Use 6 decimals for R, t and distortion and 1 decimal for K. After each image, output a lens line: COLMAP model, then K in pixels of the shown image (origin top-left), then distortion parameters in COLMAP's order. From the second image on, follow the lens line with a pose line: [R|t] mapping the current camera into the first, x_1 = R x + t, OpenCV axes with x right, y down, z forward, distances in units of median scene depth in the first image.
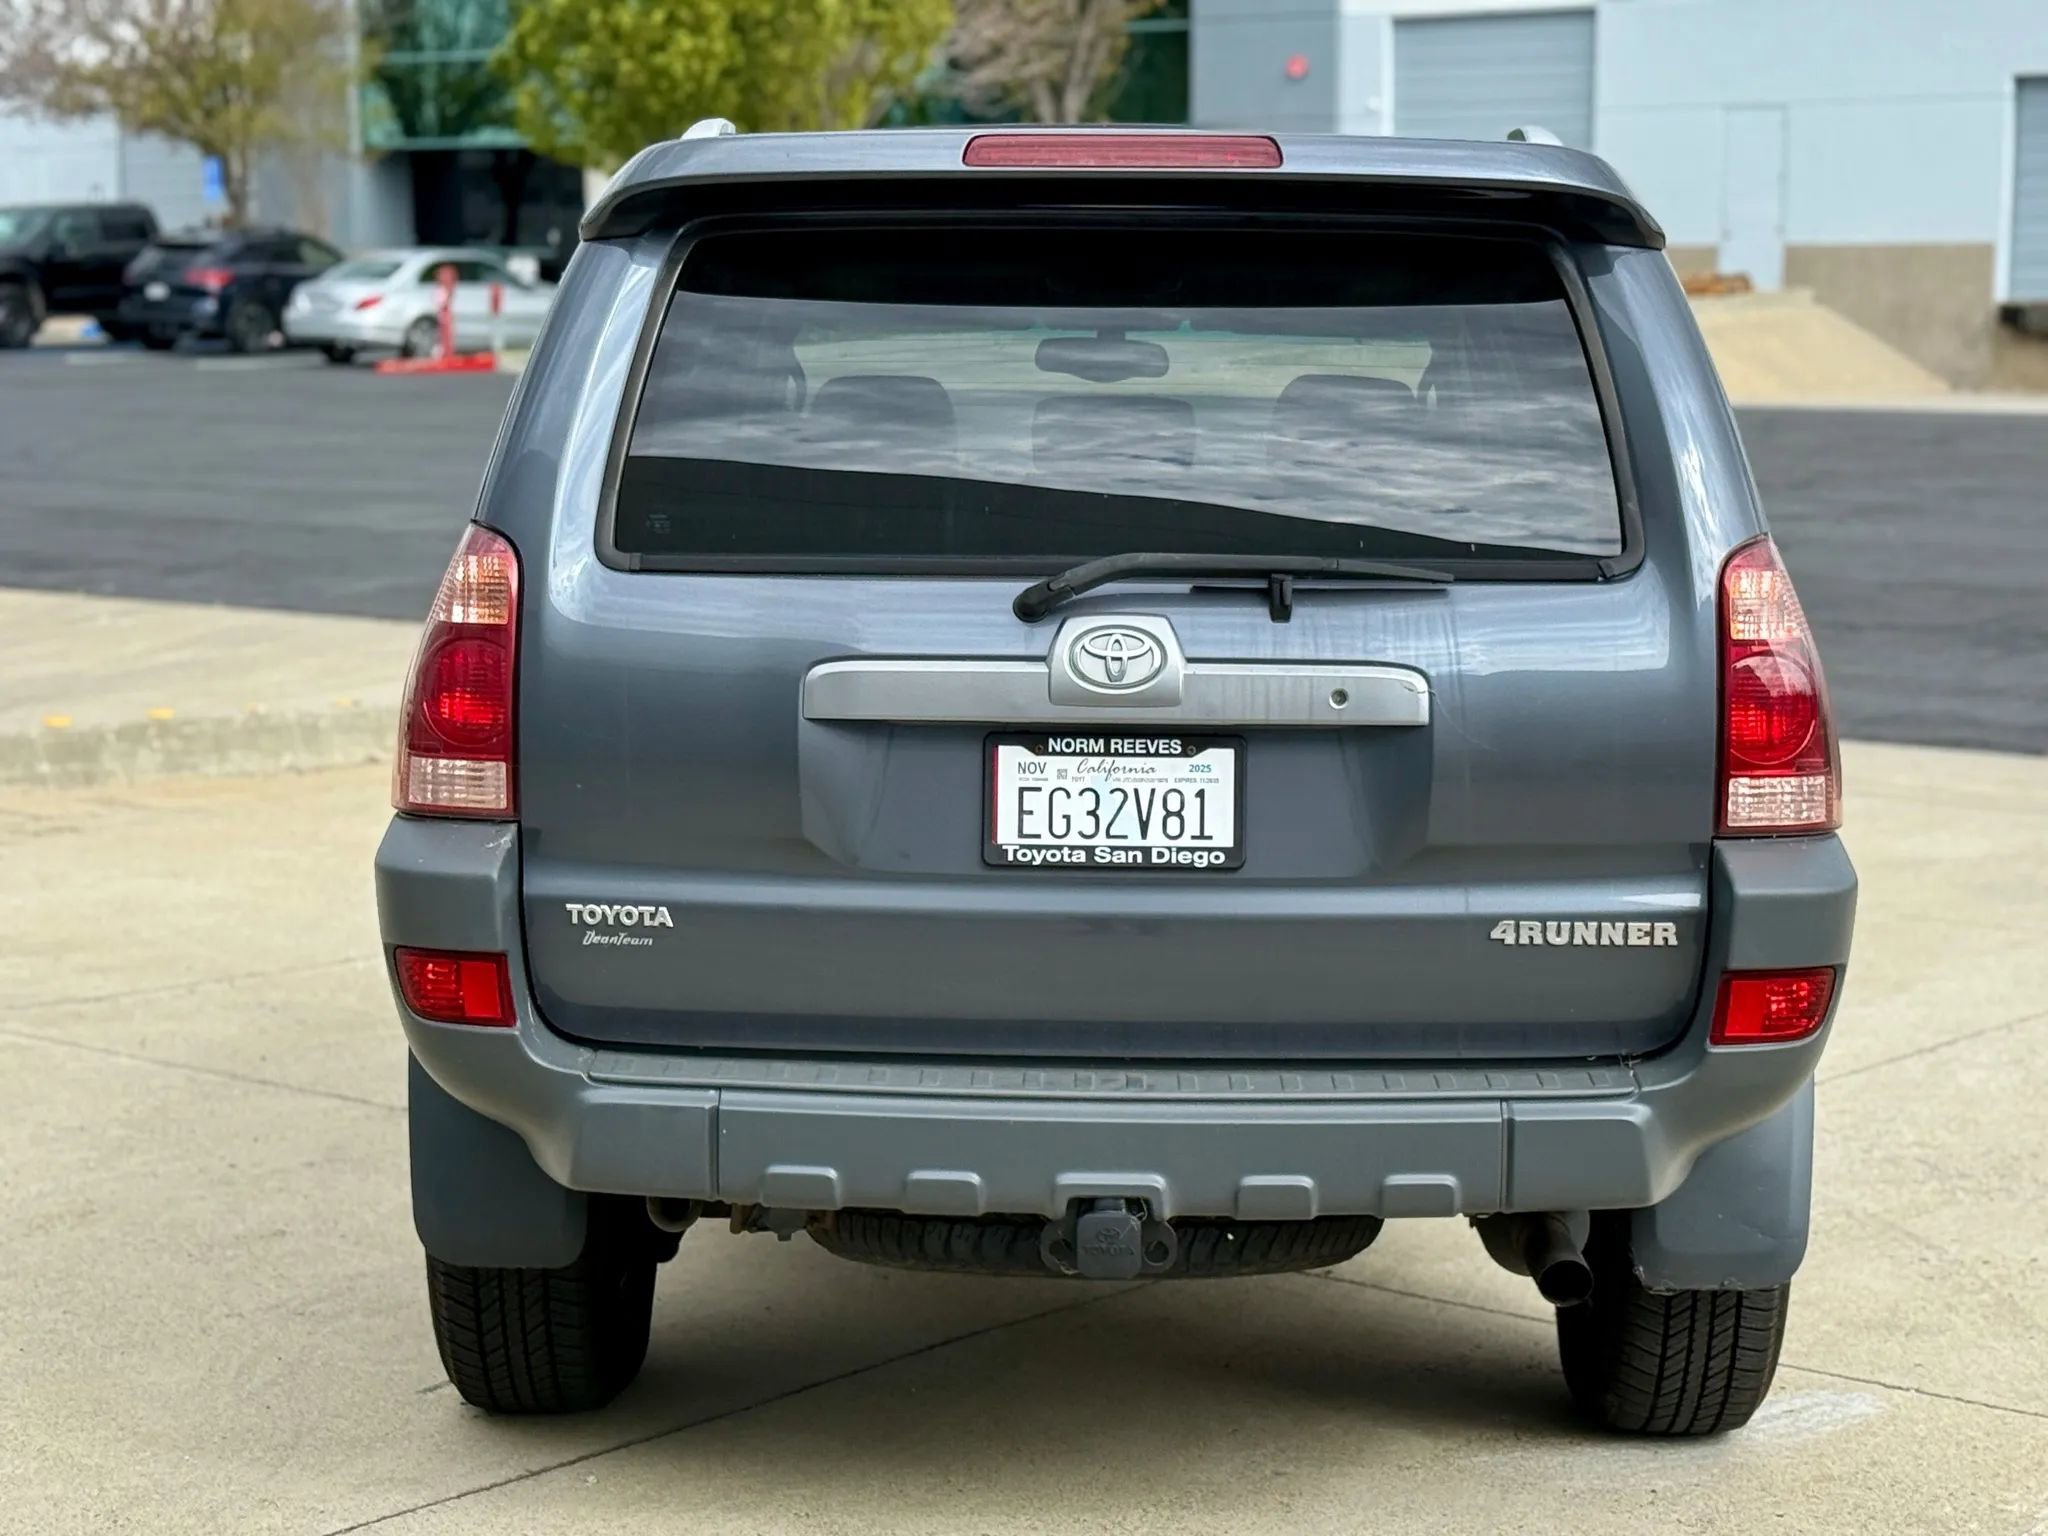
lens RADIAL K [[3722.2, 0, 902.3], [0, 3722.2, 766.5], [0, 0, 1]] dist [0.106271, 0.074212]
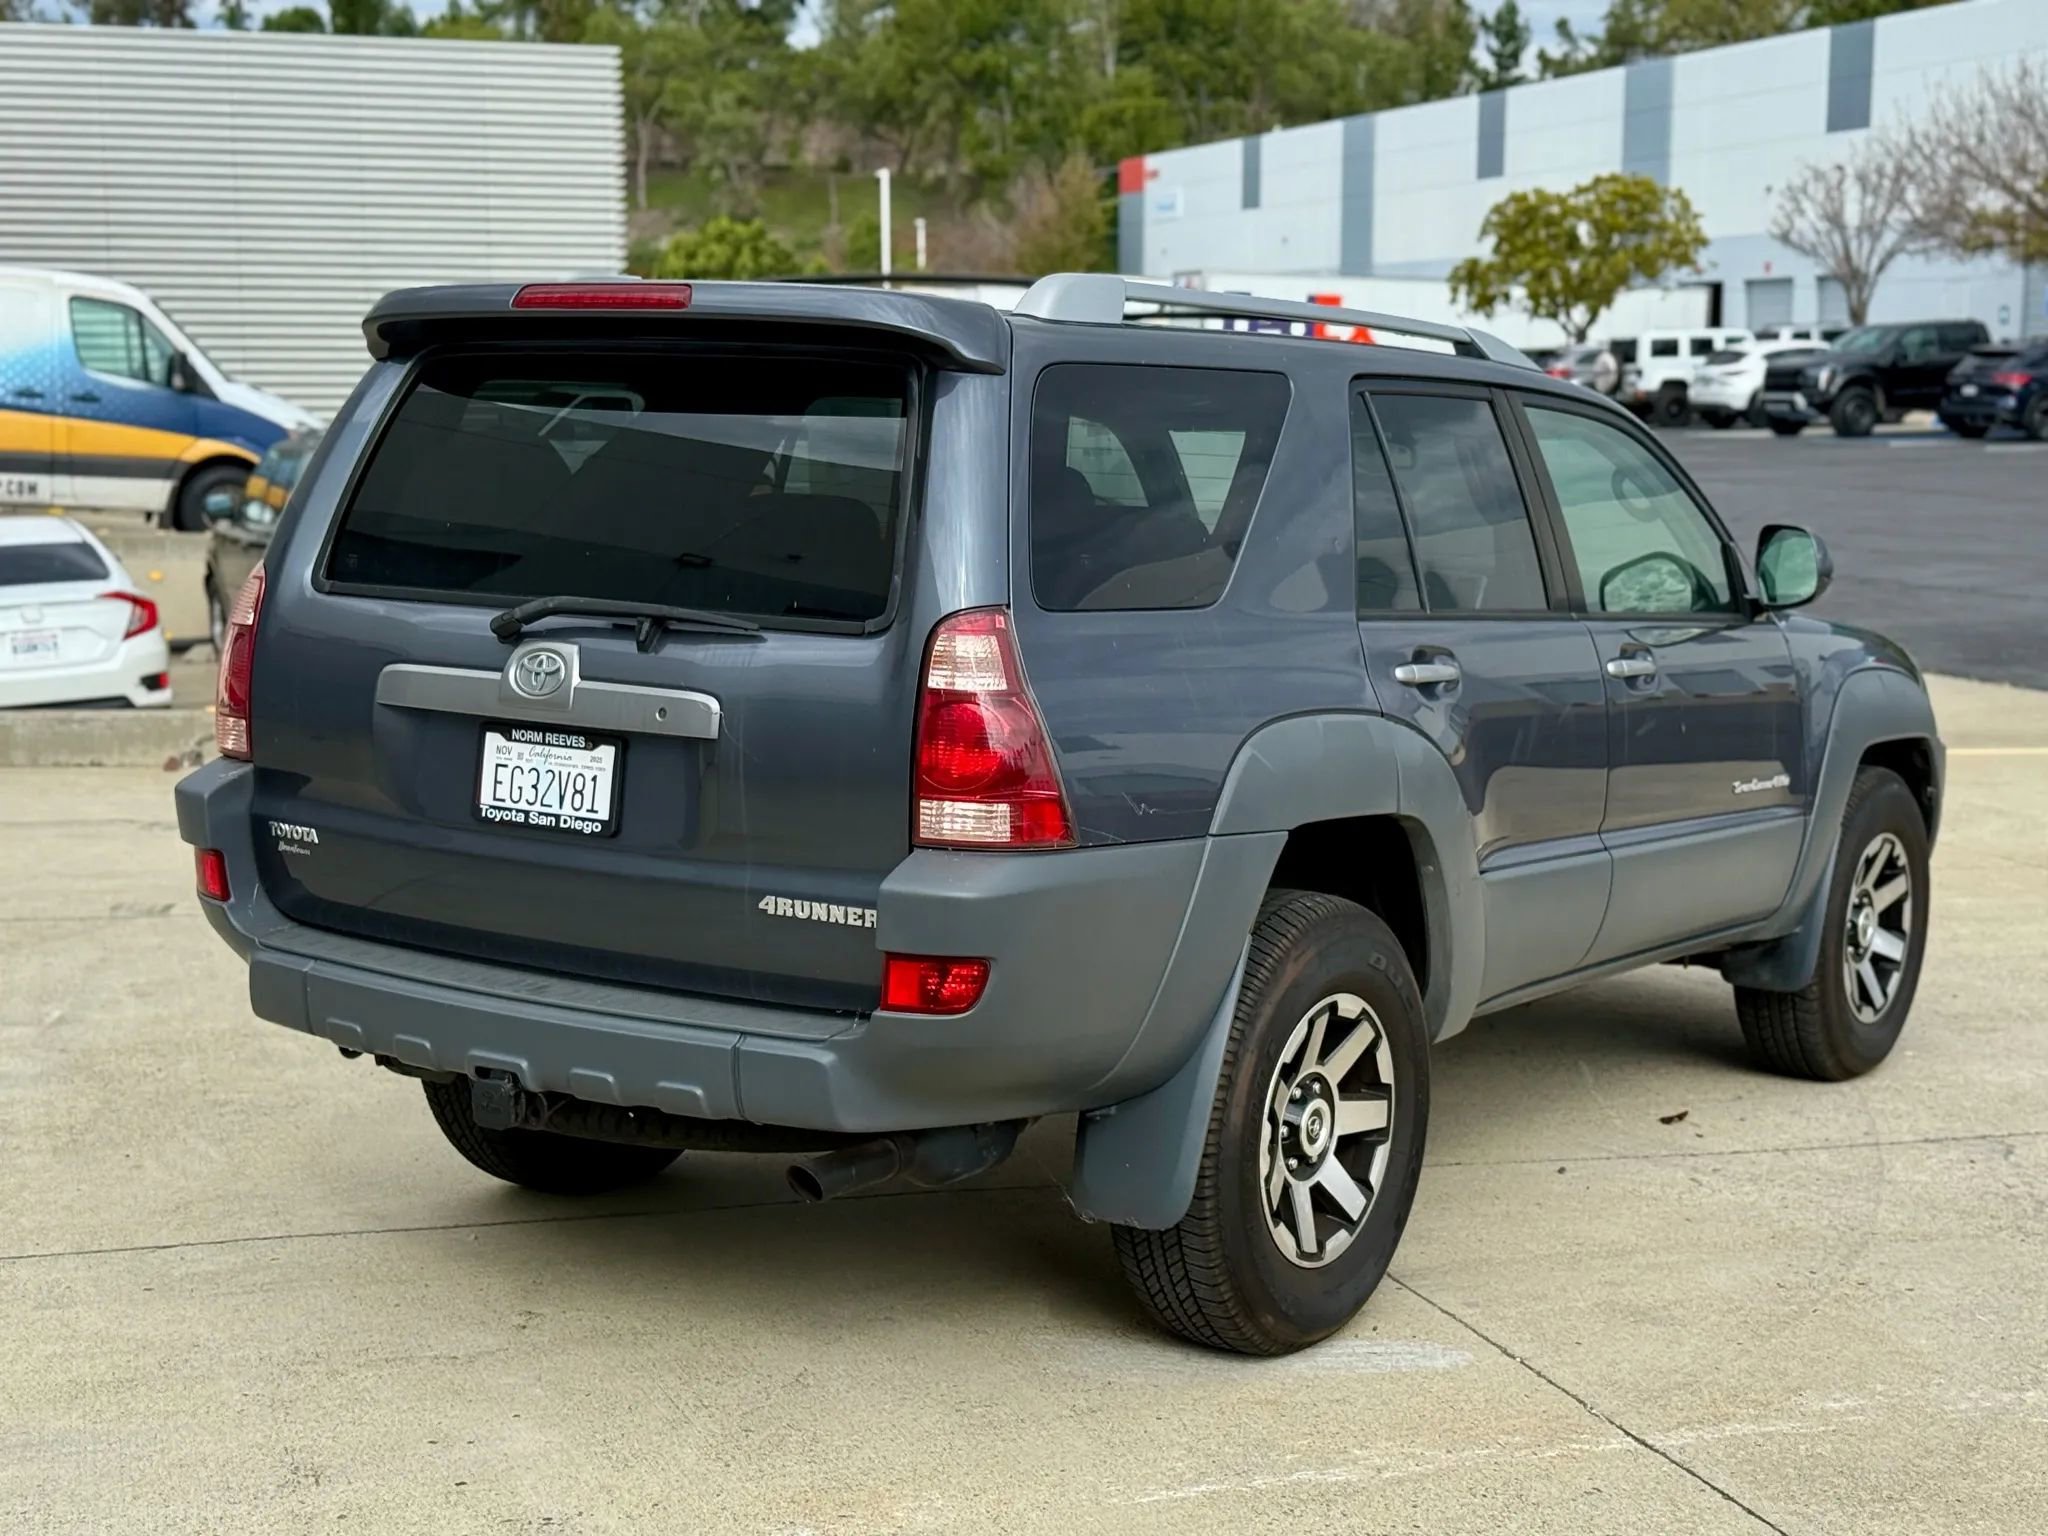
lens RADIAL K [[2788.4, 0, 971.2], [0, 2788.4, 771.4], [0, 0, 1]] dist [0.127349, -0.081072]
pose [[0.843859, 0.076797, -0.531041, 0.723955], [-0.072513, 0.996947, 0.028946, -0.033901], [0.531643, 0.014081, 0.846852, 0.224140]]
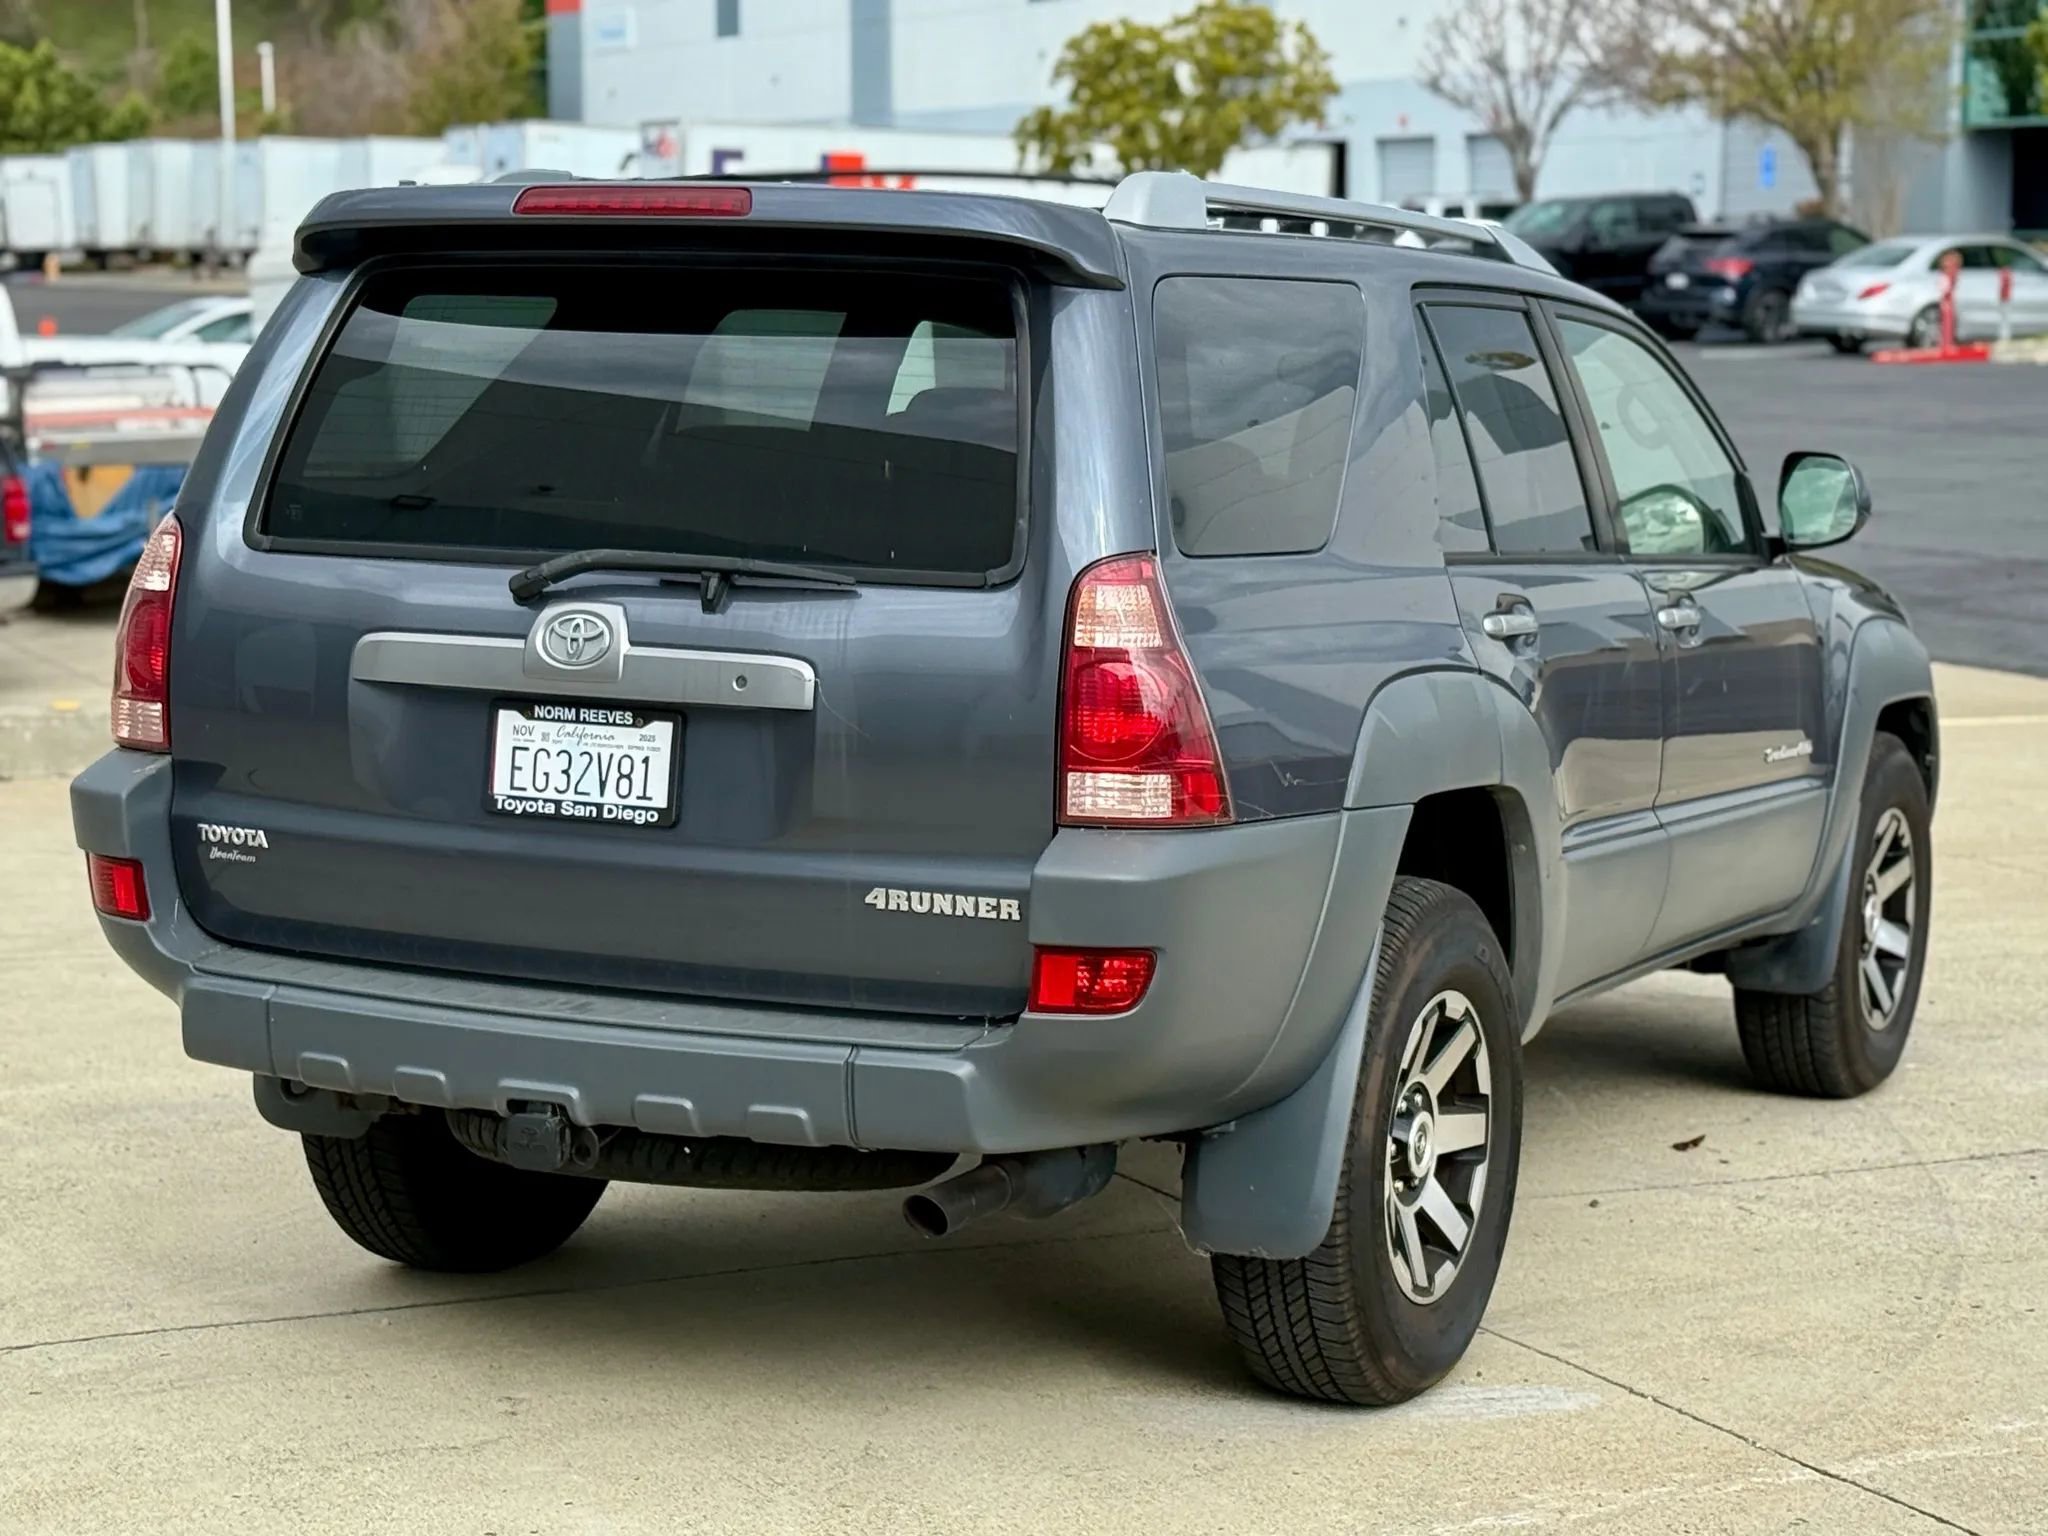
lens RADIAL K [[3722.2, 0, 902.3], [0, 3722.2, 766.5], [0, 0, 1]] dist [0.106271, 0.074212]
pose [[0.910748, 0.054640, -0.409333, 0.621504], [-0.053255, 0.998471, 0.014791, -0.011914], [0.409515, 0.008328, 0.912265, -0.015456]]
